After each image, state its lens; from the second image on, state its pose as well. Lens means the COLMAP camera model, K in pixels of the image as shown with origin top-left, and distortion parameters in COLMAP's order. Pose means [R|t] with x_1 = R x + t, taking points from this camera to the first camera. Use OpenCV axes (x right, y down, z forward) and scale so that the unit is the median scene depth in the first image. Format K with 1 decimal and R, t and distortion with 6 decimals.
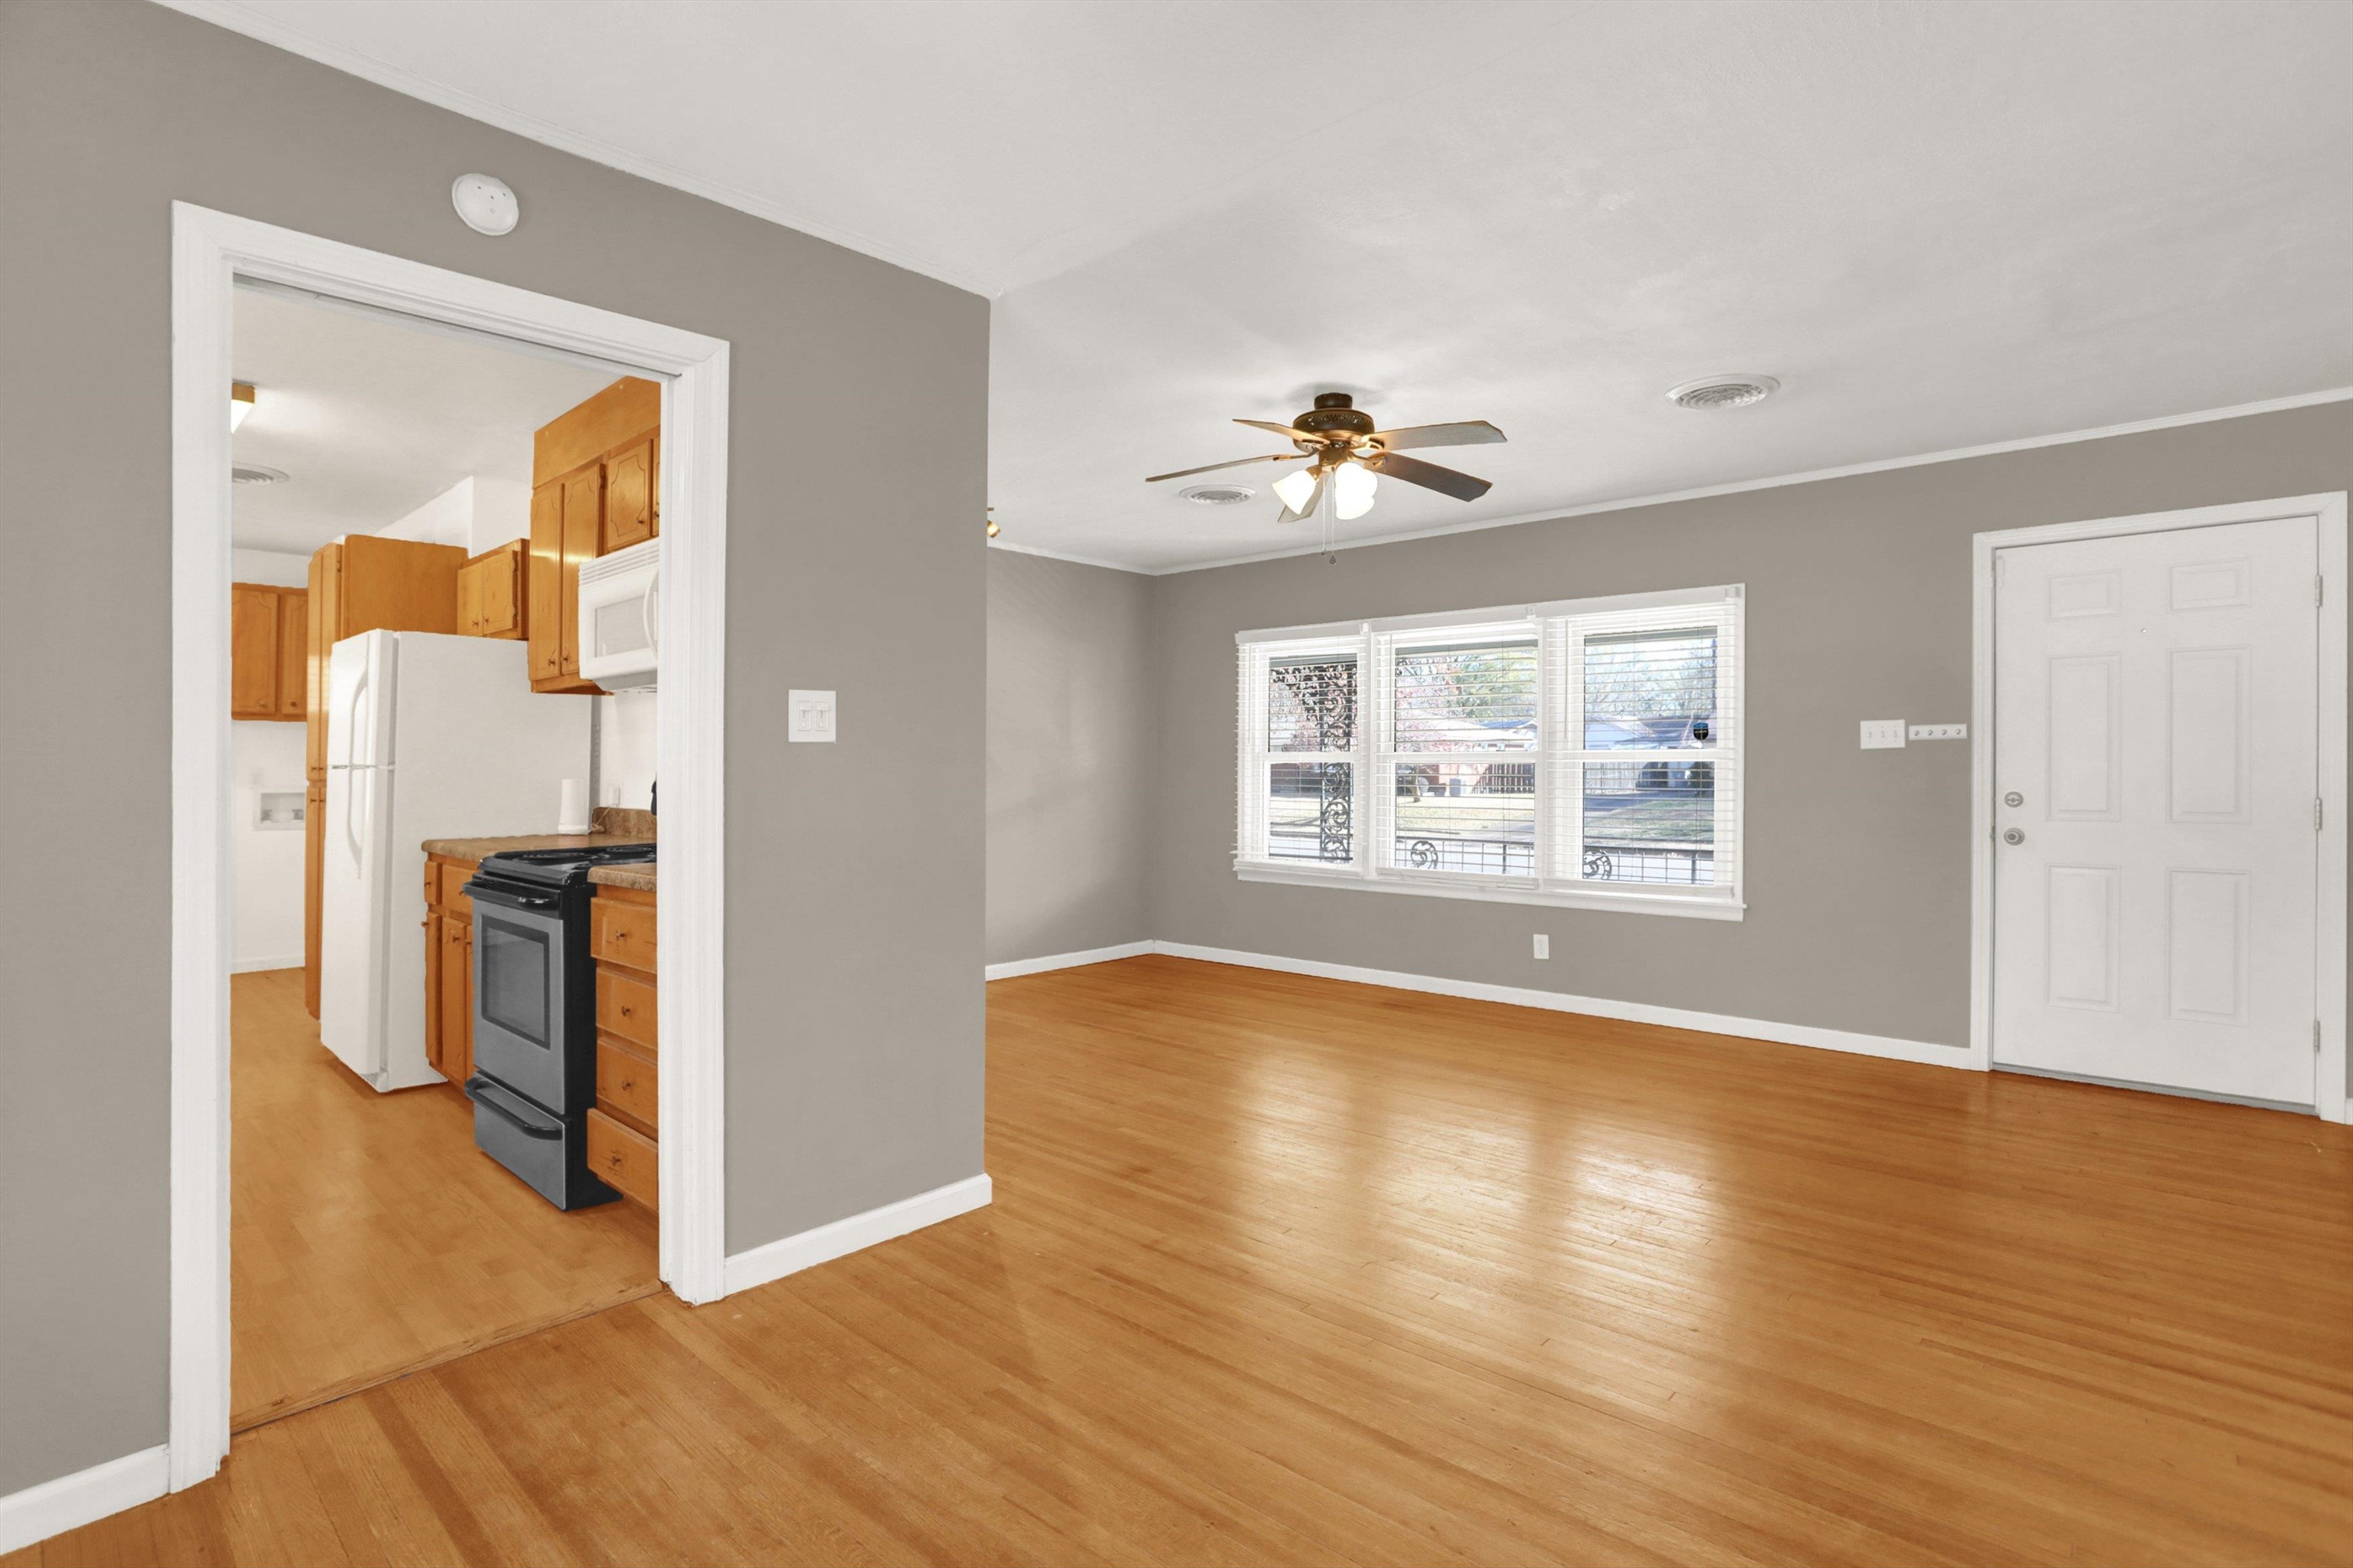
lens RADIAL K [[1139.0, 0, 1186.2], [0, 1139.0, 771.2], [0, 0, 1]] dist [-0.063616, 0.025328]
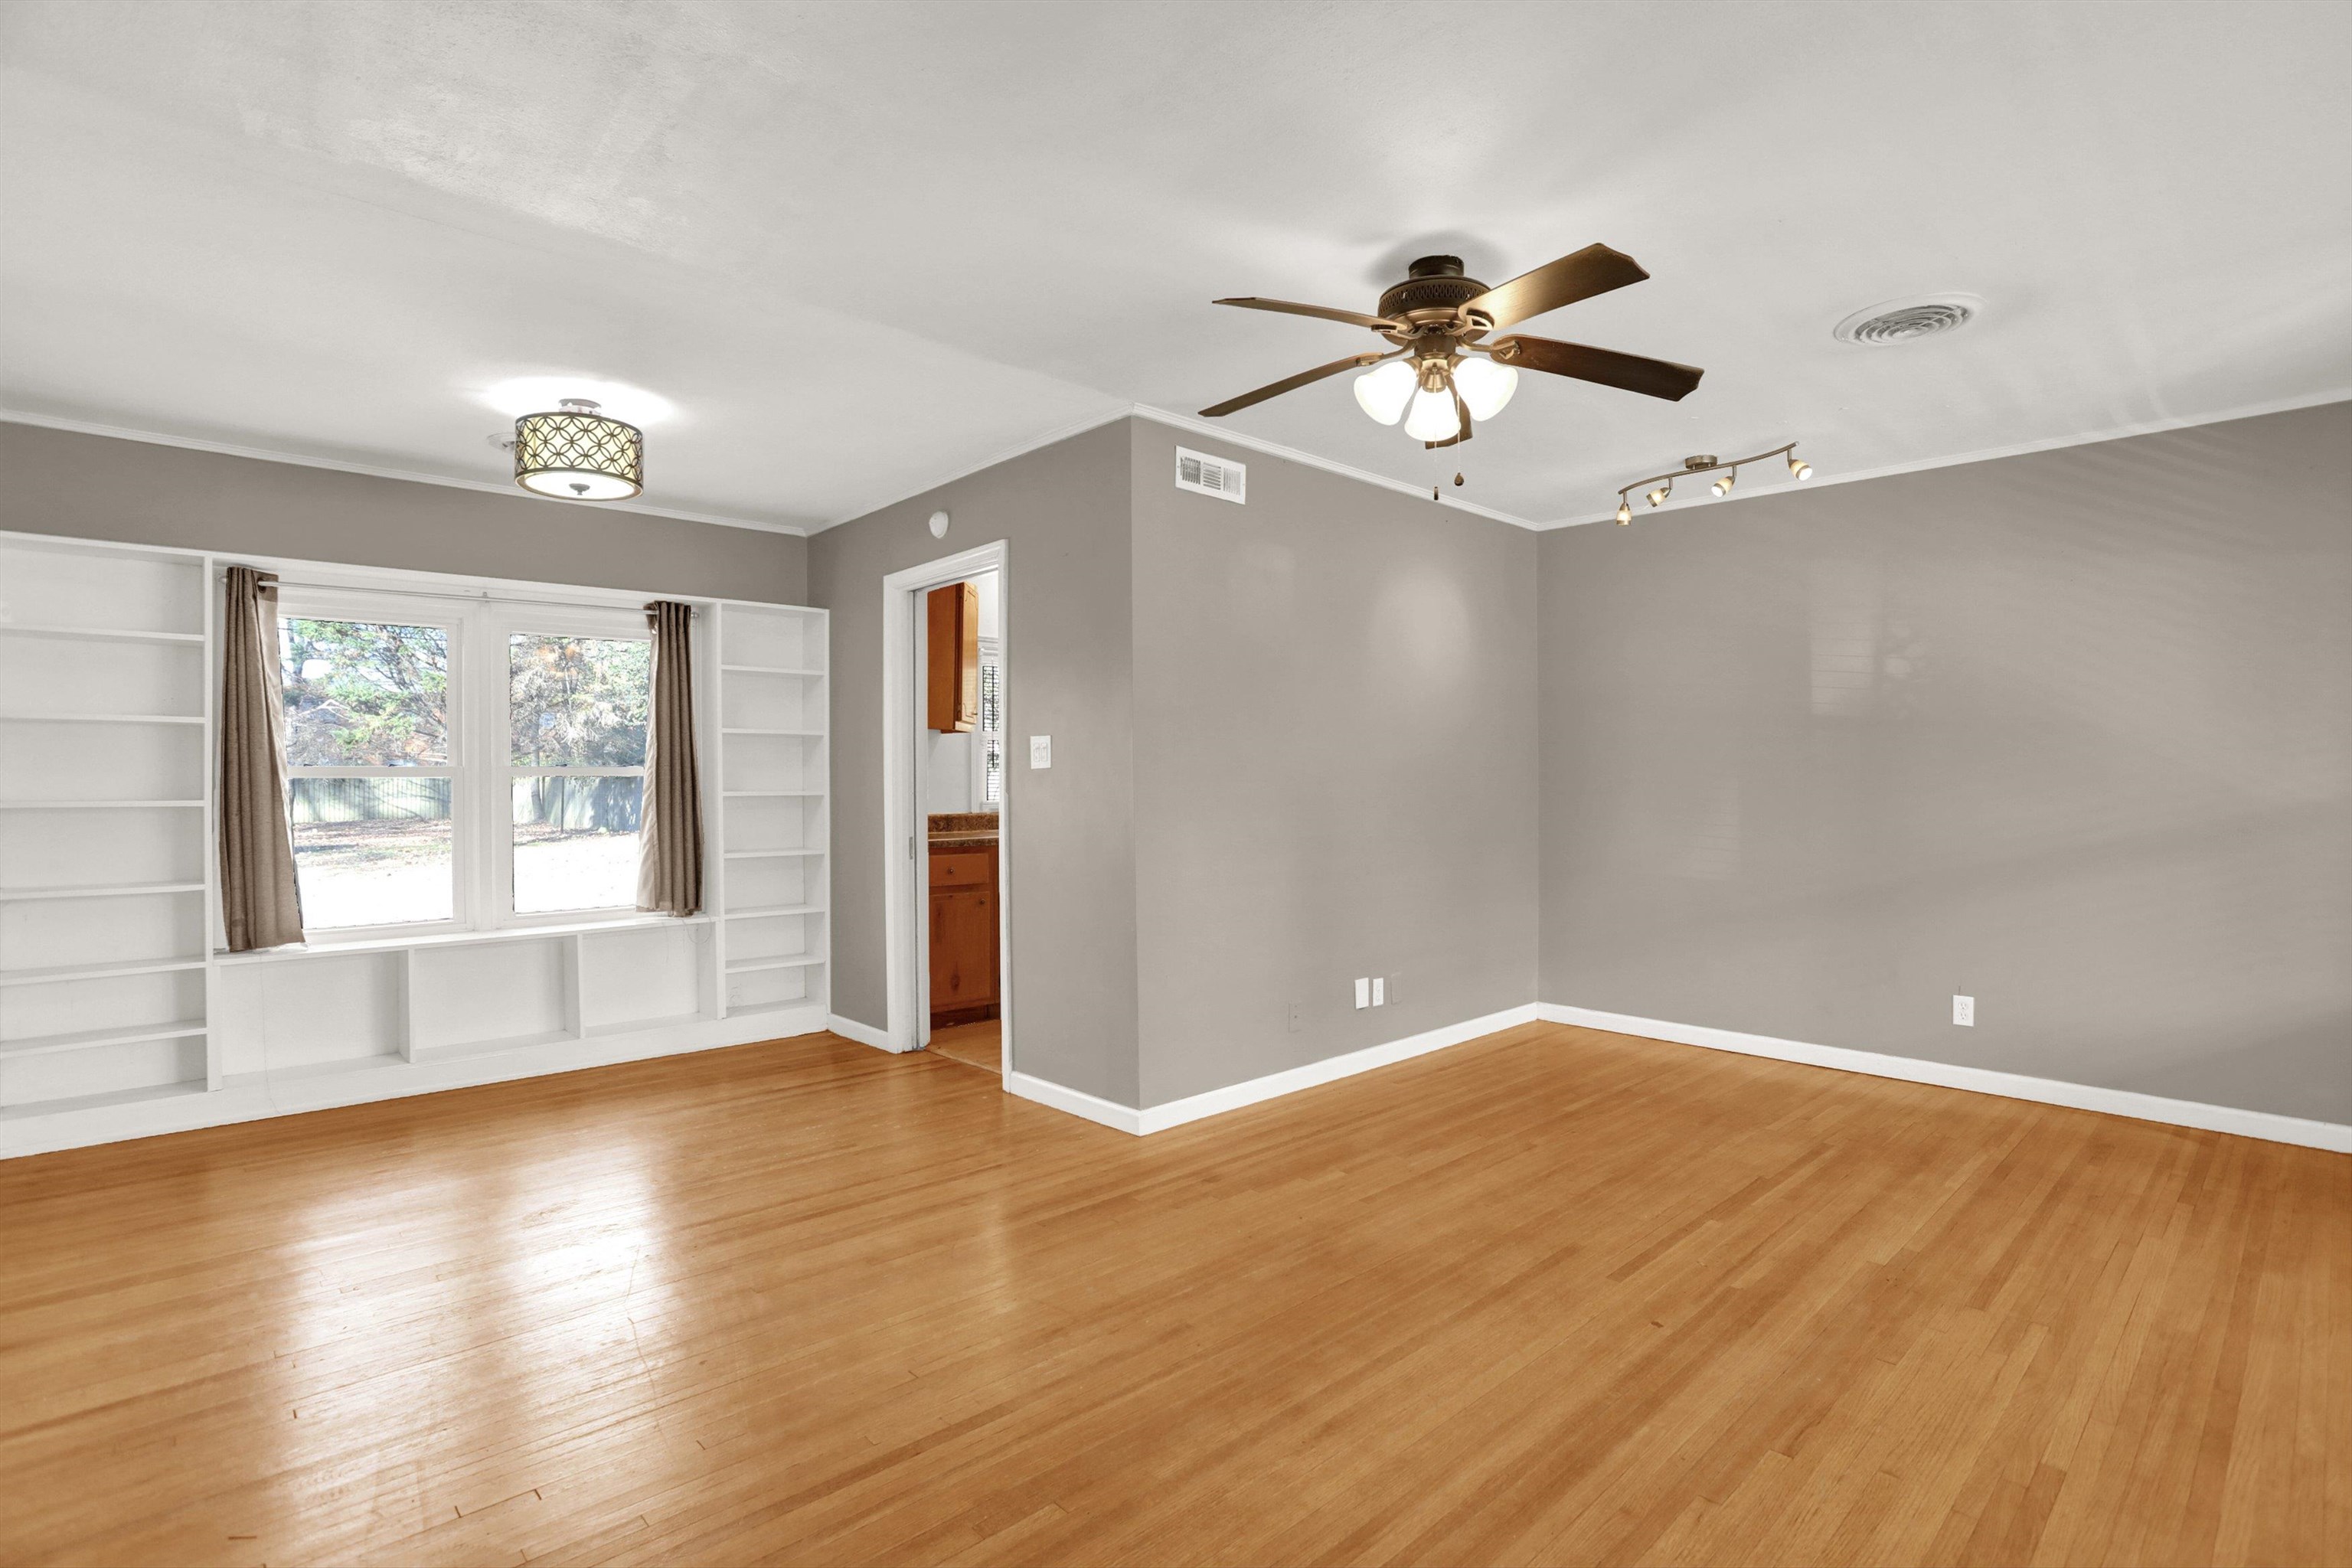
lens RADIAL K [[1138.5, 0, 1185.7], [0, 1138.5, 771.2], [0, 0, 1]] dist [-0.063616, 0.025328]
pose [[-0.077774, -0.009800, -0.996923, 1.252940], [-0.002408, 0.999951, -0.009642, -0.007070], [0.996968, 0.001650, -0.077793, 1.346502]]
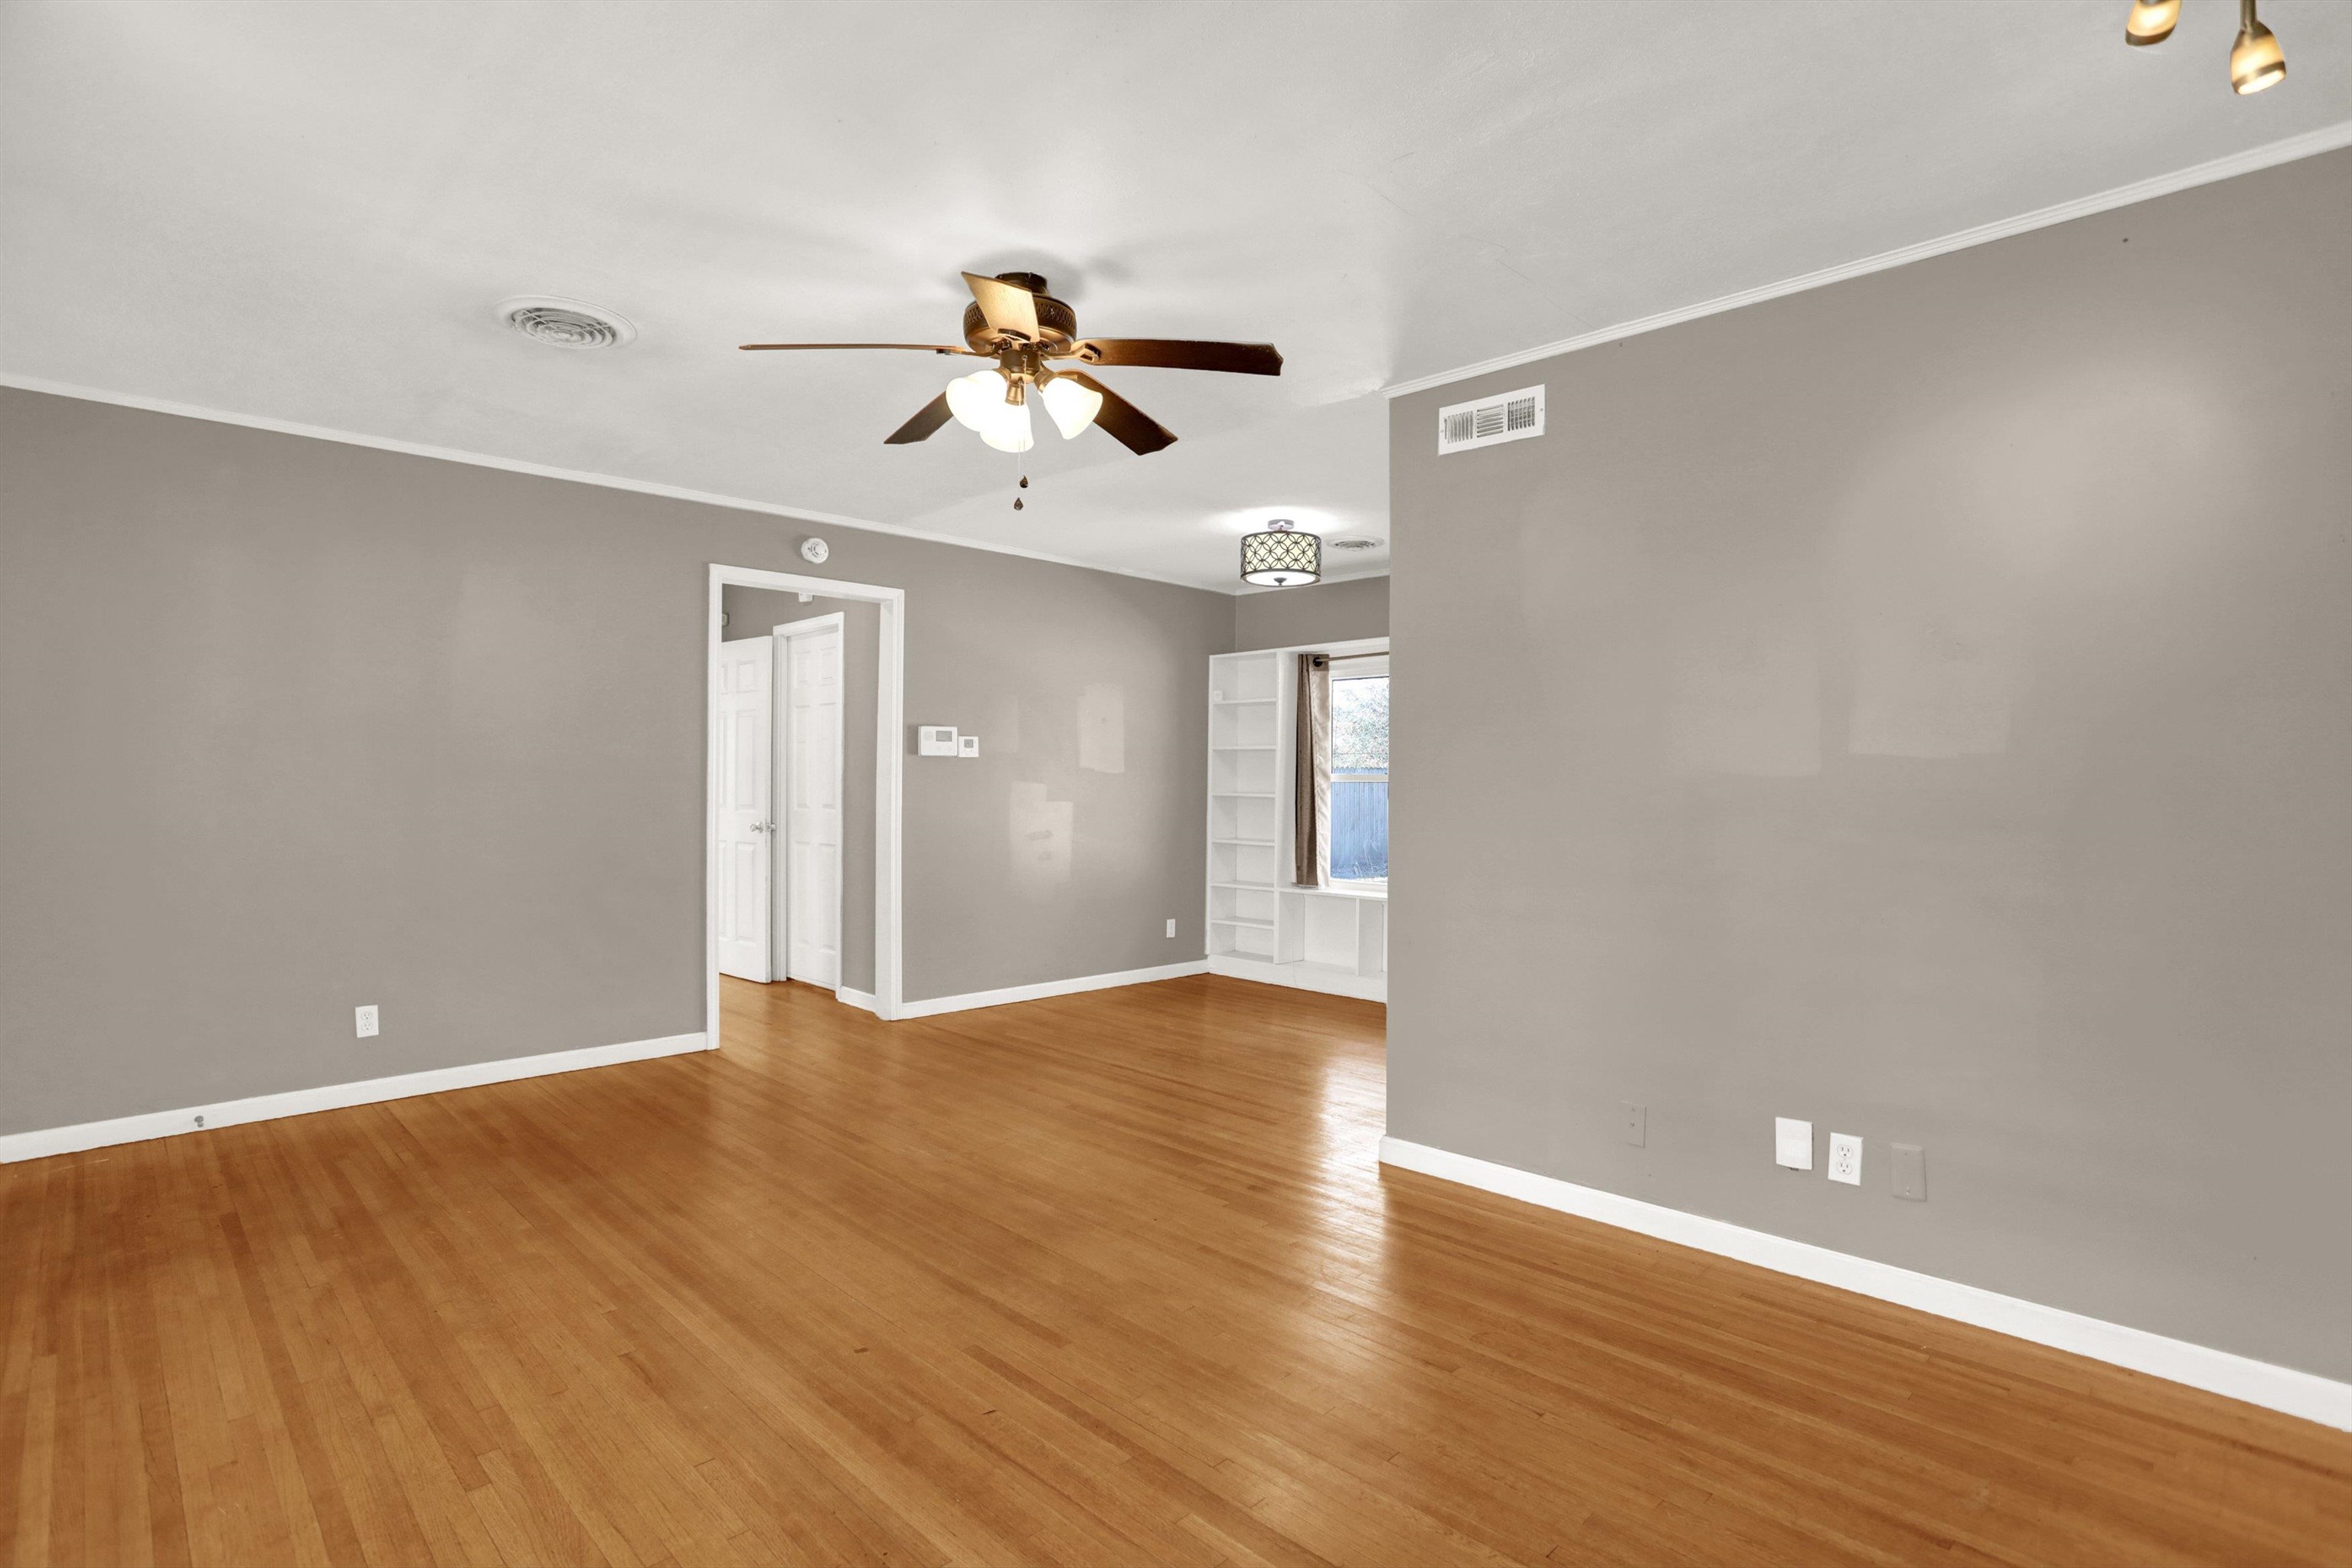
lens RADIAL K [[1135.2, 0, 1176.0], [0, 1135.2, 784.0], [0, 0, 1]] dist [-0.082543, 0.032573]
pose [[-0.999144, -0.014573, 0.038714, 0.057069], [-0.014285, 0.999868, 0.007694, -0.017803], [-0.038821, 0.007134, -0.999221, 2.495941]]
